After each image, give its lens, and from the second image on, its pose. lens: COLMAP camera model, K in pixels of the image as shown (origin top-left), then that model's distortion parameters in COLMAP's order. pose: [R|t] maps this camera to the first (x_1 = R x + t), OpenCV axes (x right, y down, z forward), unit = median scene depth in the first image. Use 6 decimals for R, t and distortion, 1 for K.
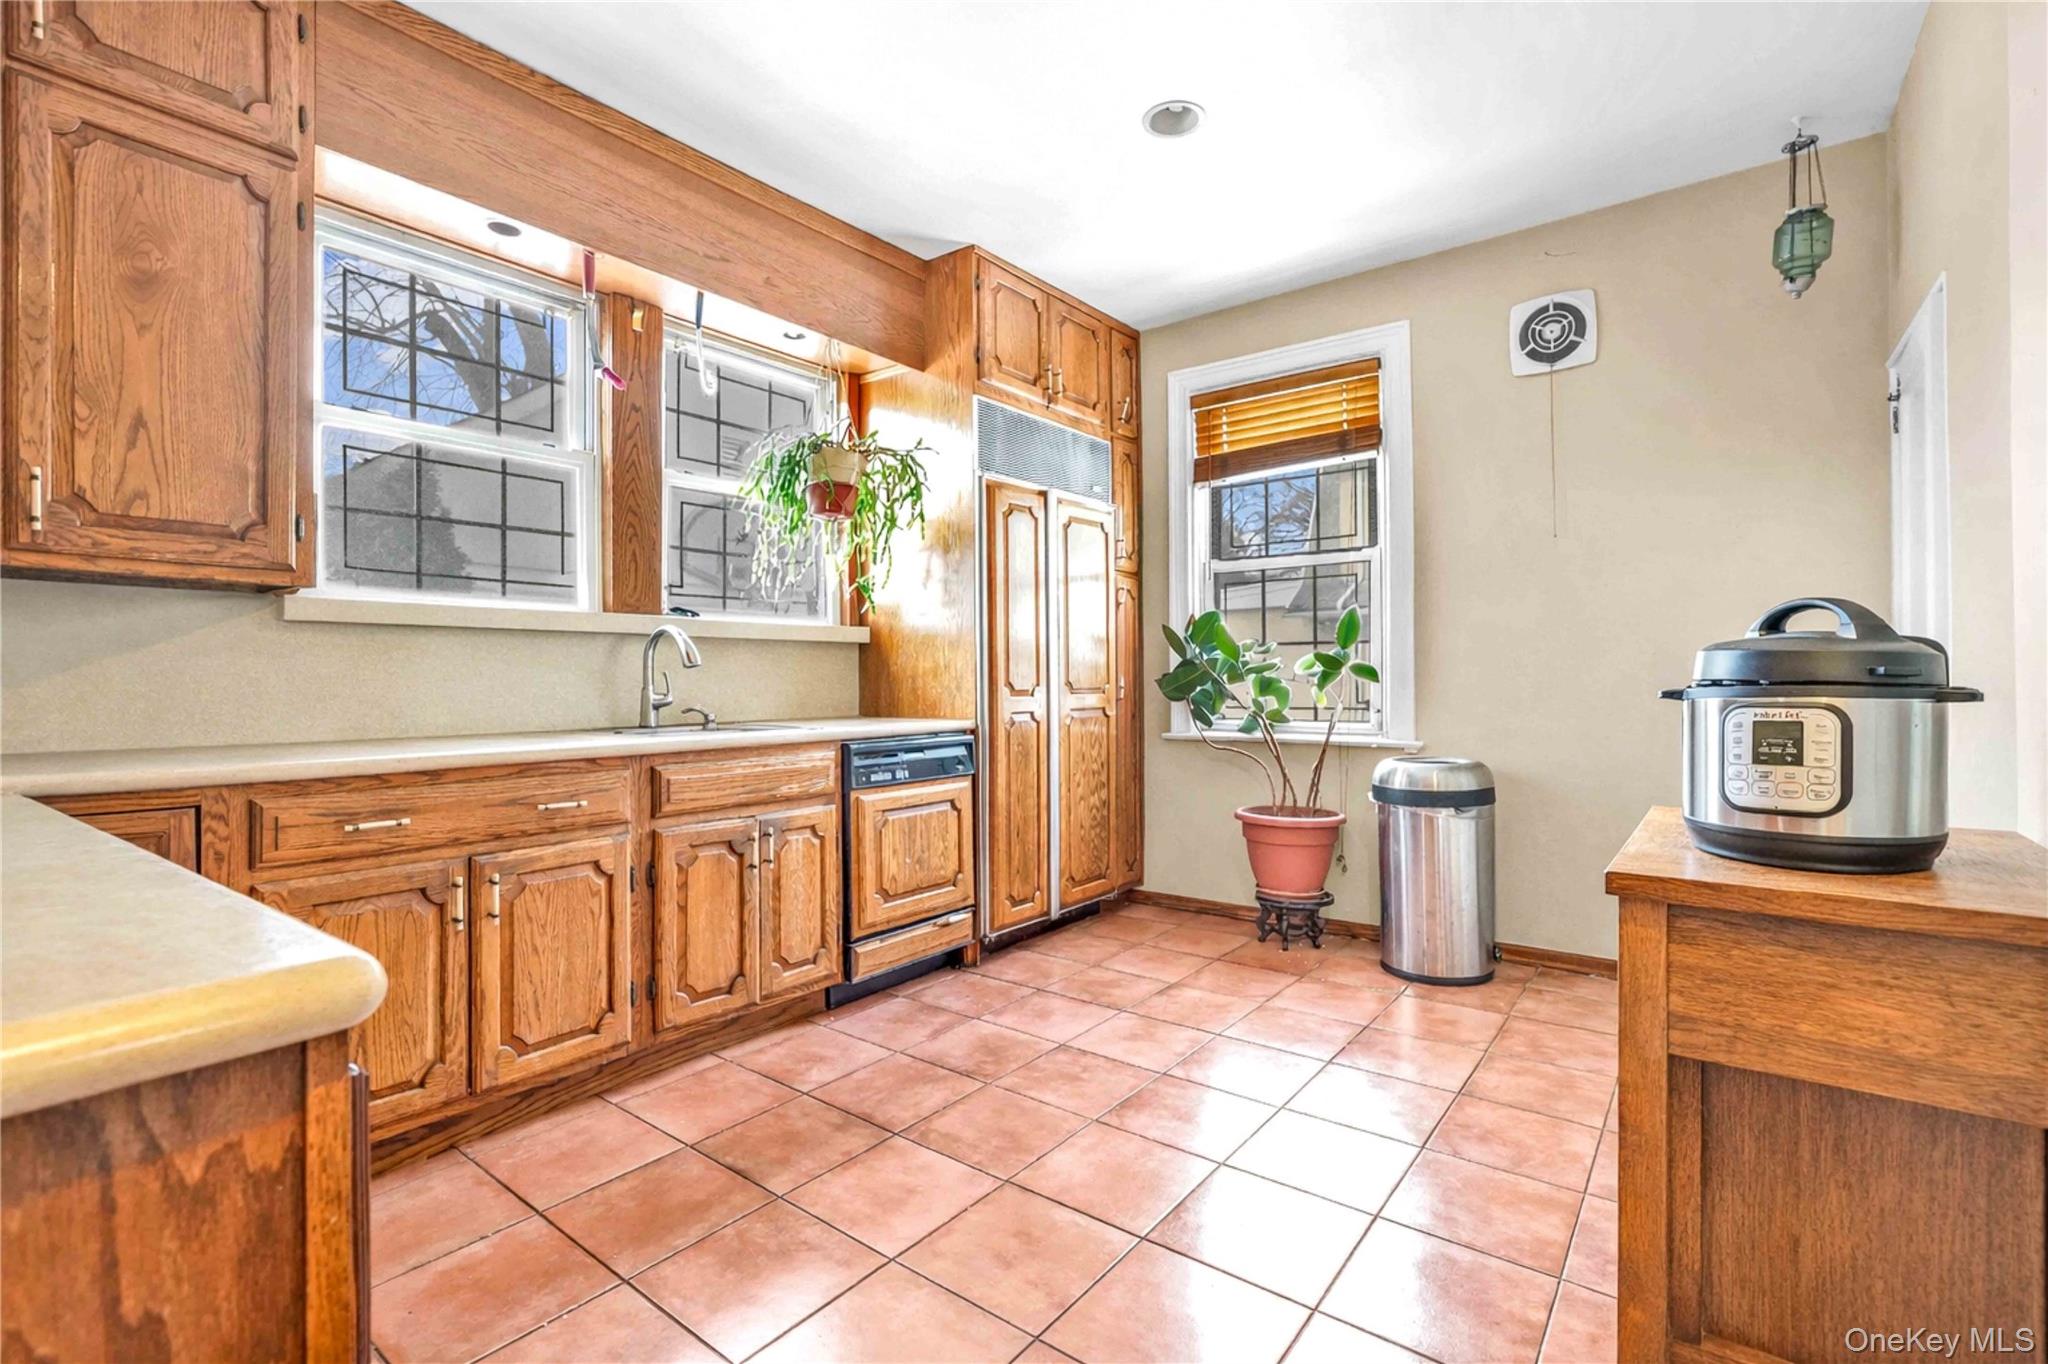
lens RADIAL K [[944.8, 0, 1008.7], [0, 944.8, 681.0], [0, 0, 1]] dist [0.002806, 0.000542]
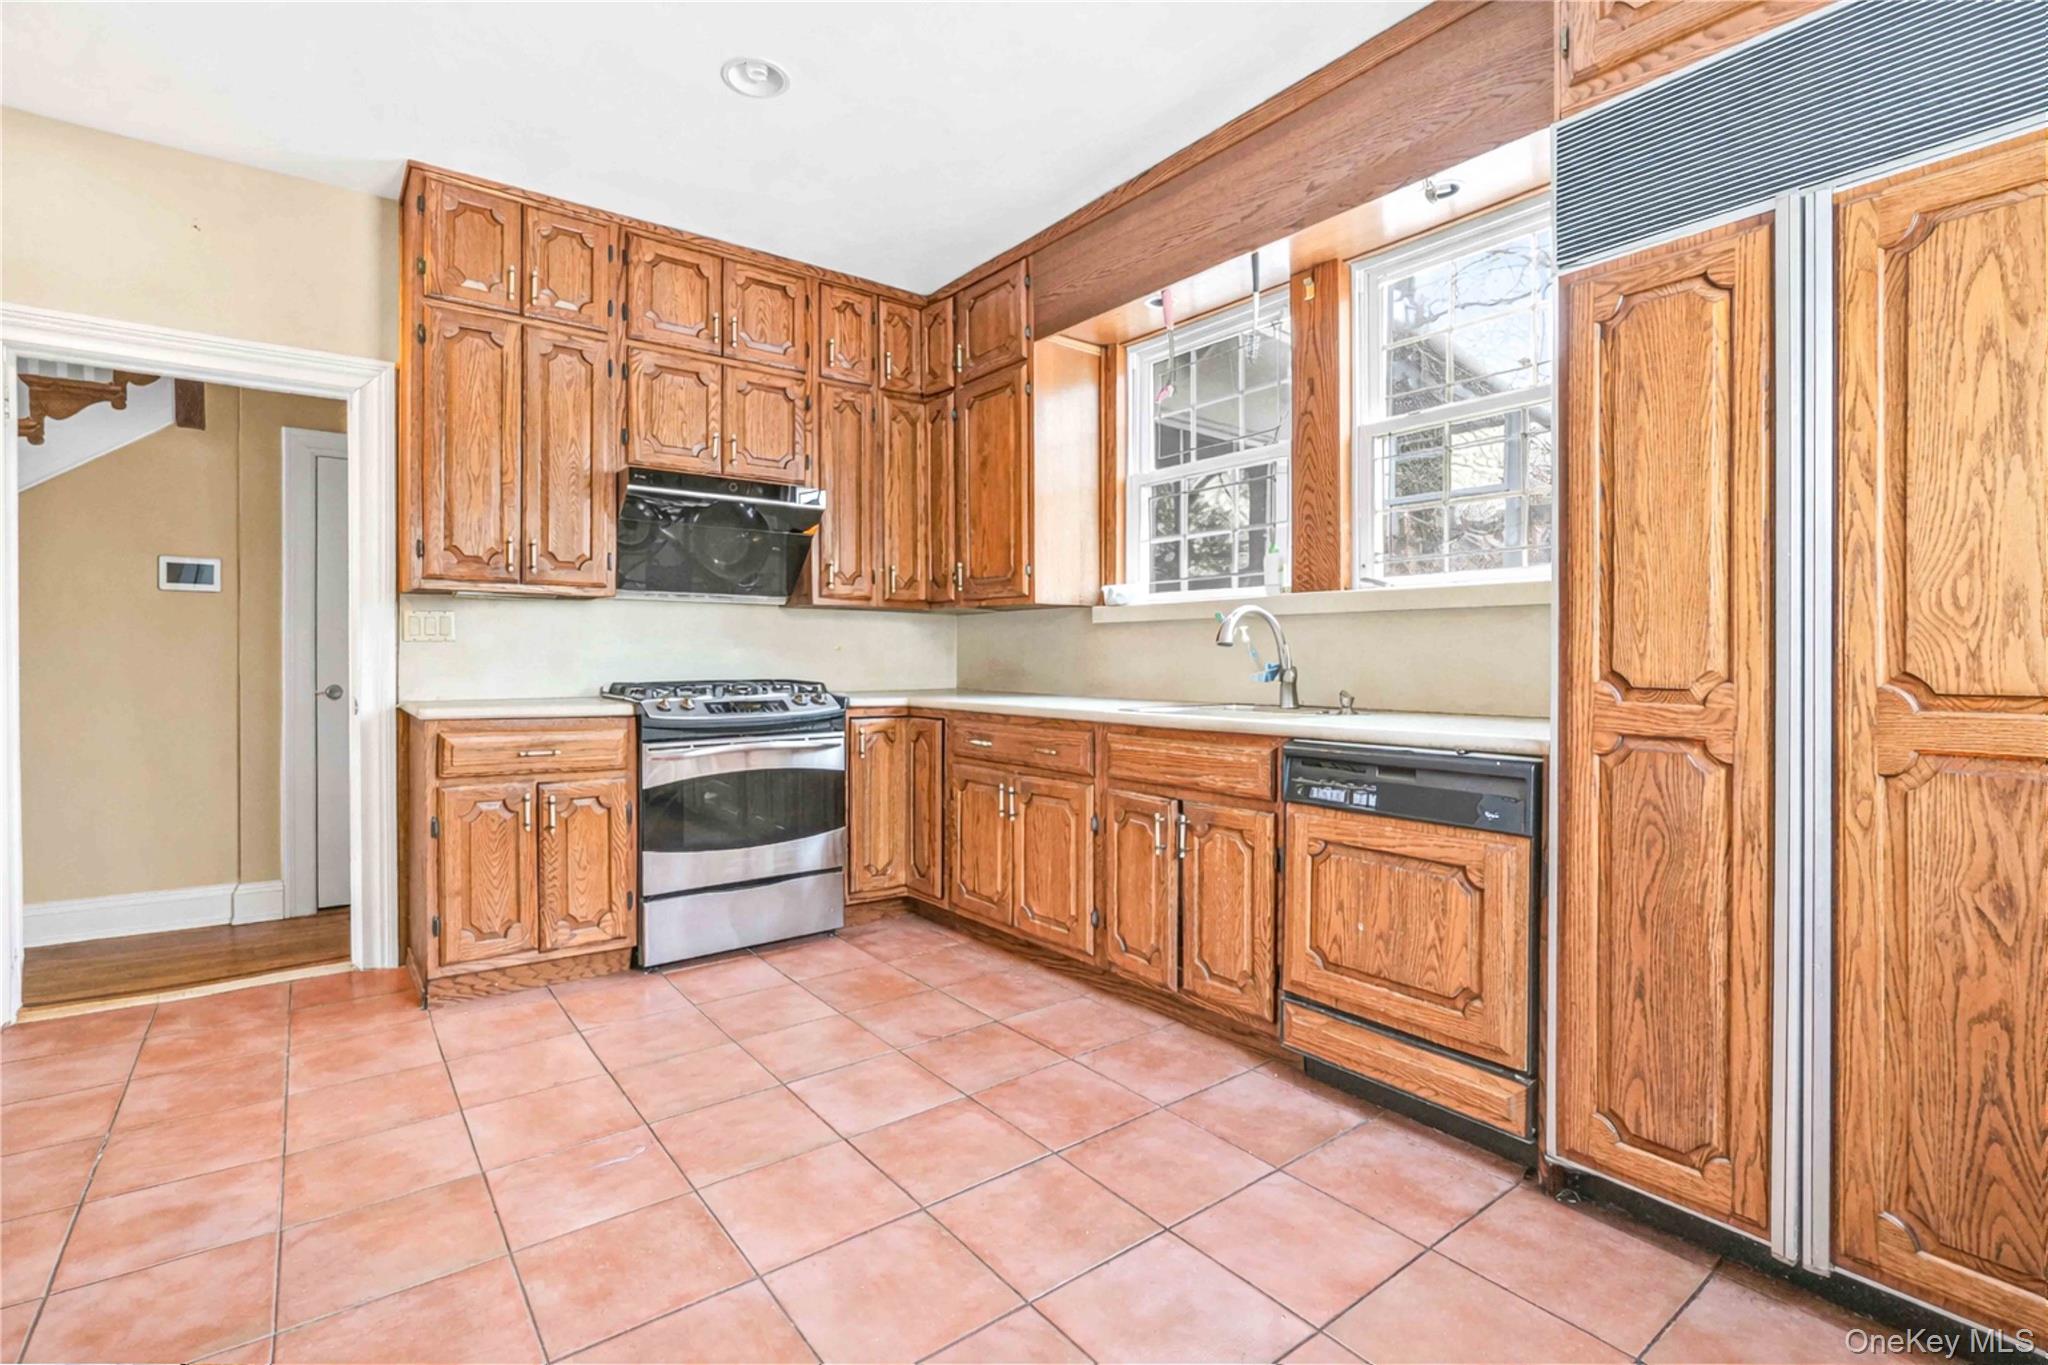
lens RADIAL K [[944.8, 0, 1009.6], [0, 944.8, 663.2], [0, 0, 1]] dist [0.002806, 0.000542]
pose [[-0.252363, 0.020155, -0.967423, 0.653652], [0.005341, 0.999797, 0.019436, -0.016304], [0.967618, -0.000262, -0.252419, 0.979063]]
